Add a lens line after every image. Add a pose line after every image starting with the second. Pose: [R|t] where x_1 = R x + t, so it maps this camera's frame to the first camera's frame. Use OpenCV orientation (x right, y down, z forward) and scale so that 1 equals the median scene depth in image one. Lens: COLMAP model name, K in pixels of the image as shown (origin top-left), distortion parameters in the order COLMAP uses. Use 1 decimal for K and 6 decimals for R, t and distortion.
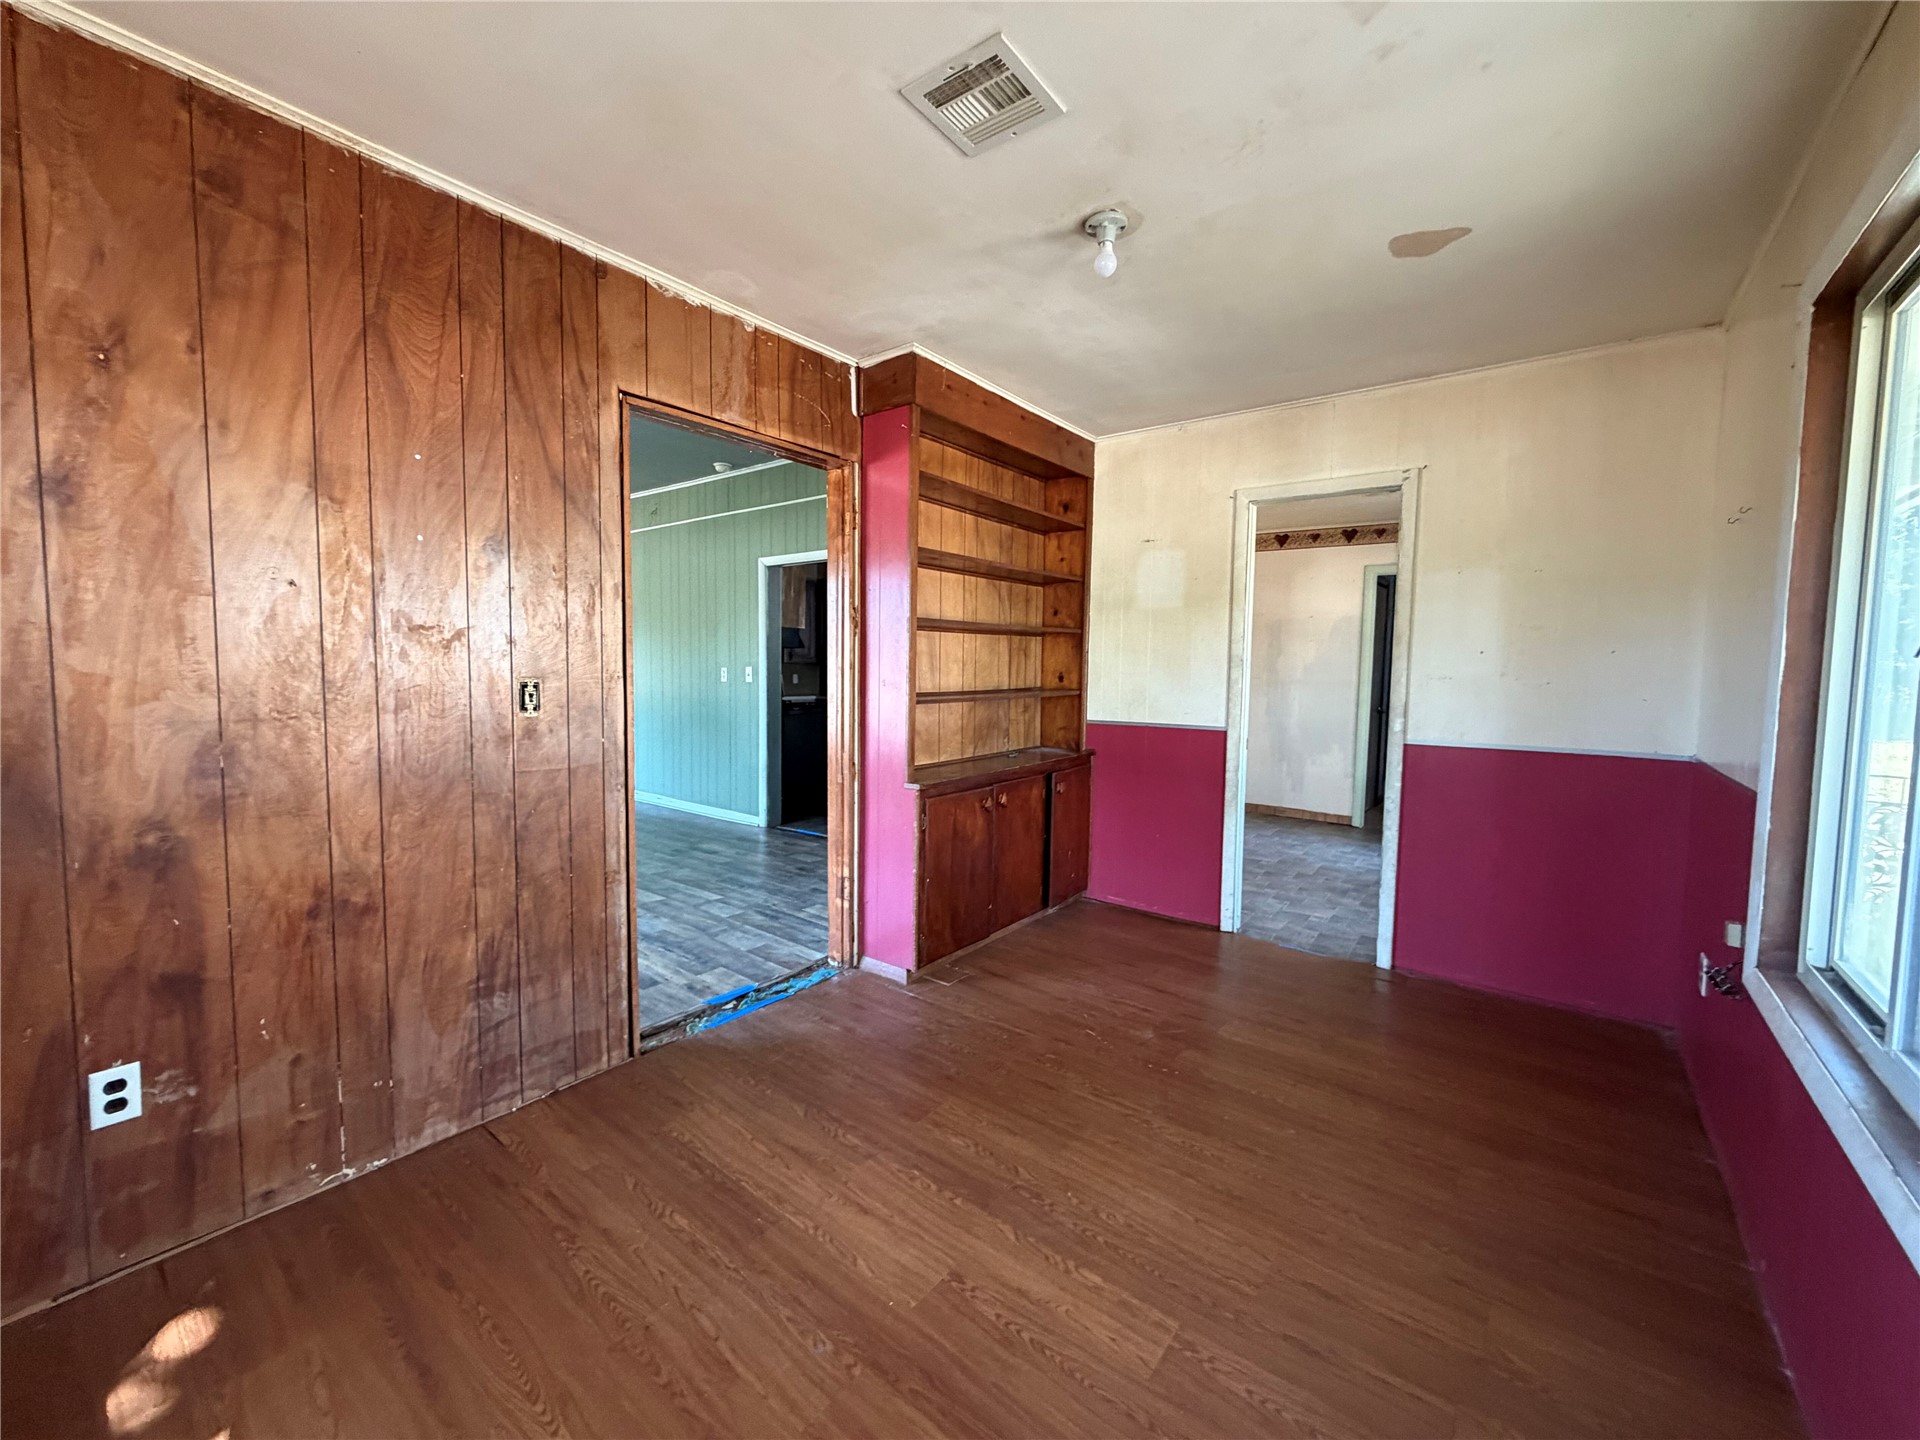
lens RADIAL K [[768.8, 0, 947.4], [0, 768.8, 711.7], [0, 0, 1]] dist [-0.000022, -0.000081]
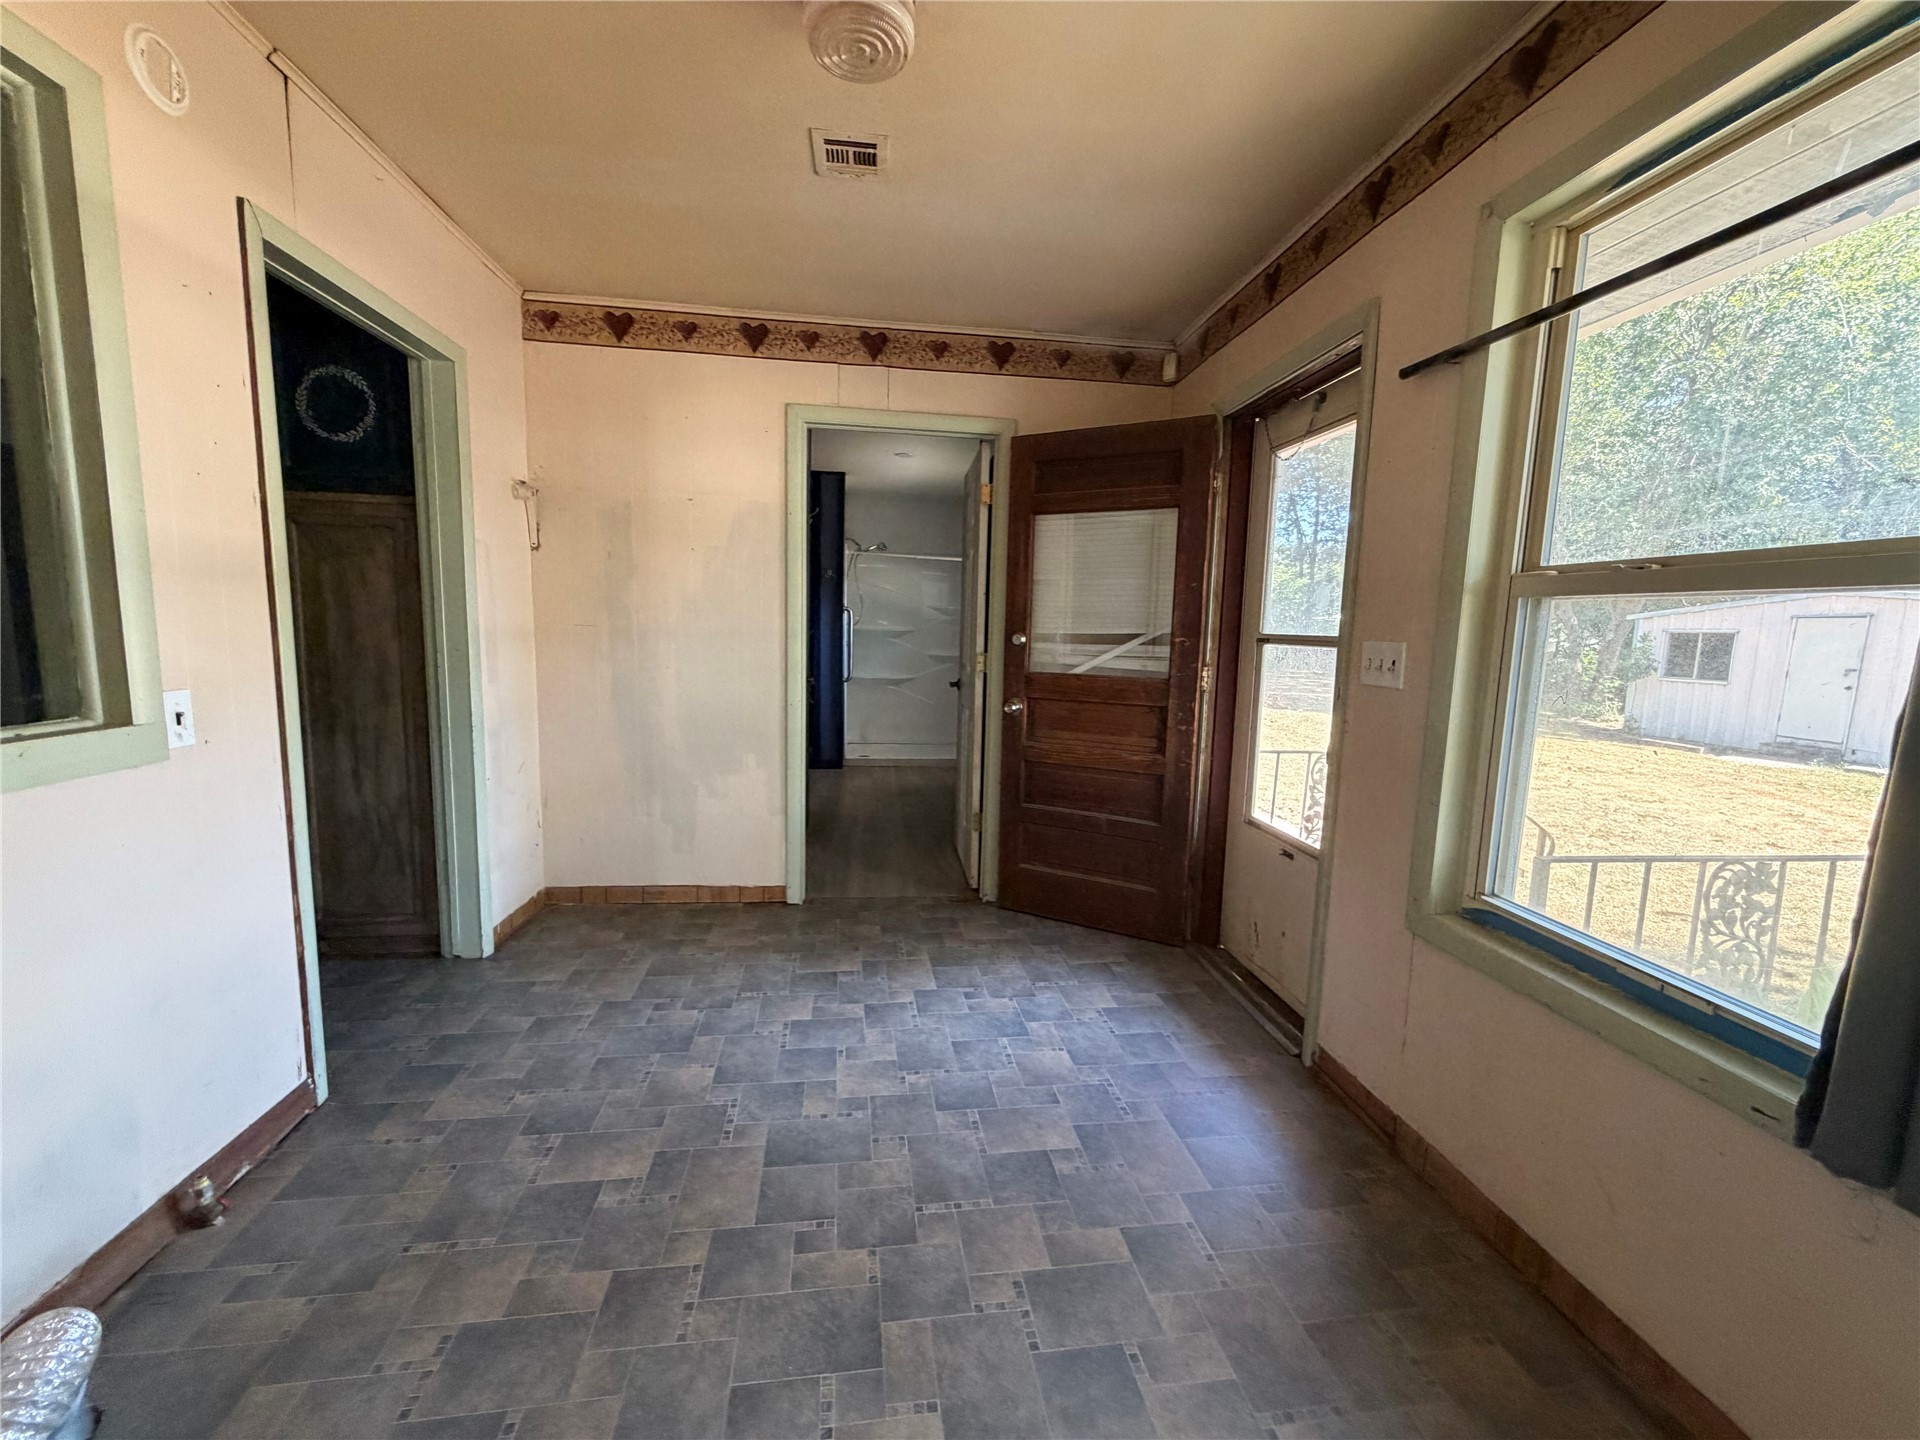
lens RADIAL K [[768.8, 0, 957.8], [0, 768.8, 729.7], [0, 0, 1]] dist [-0.000022, -0.000081]
pose [[0.710744, -0.085506, 0.698235, 0.241222], [0.030481, 0.995396, 0.090869, -0.016566], [-0.702790, -0.043302, 0.710078, 0.528319]]
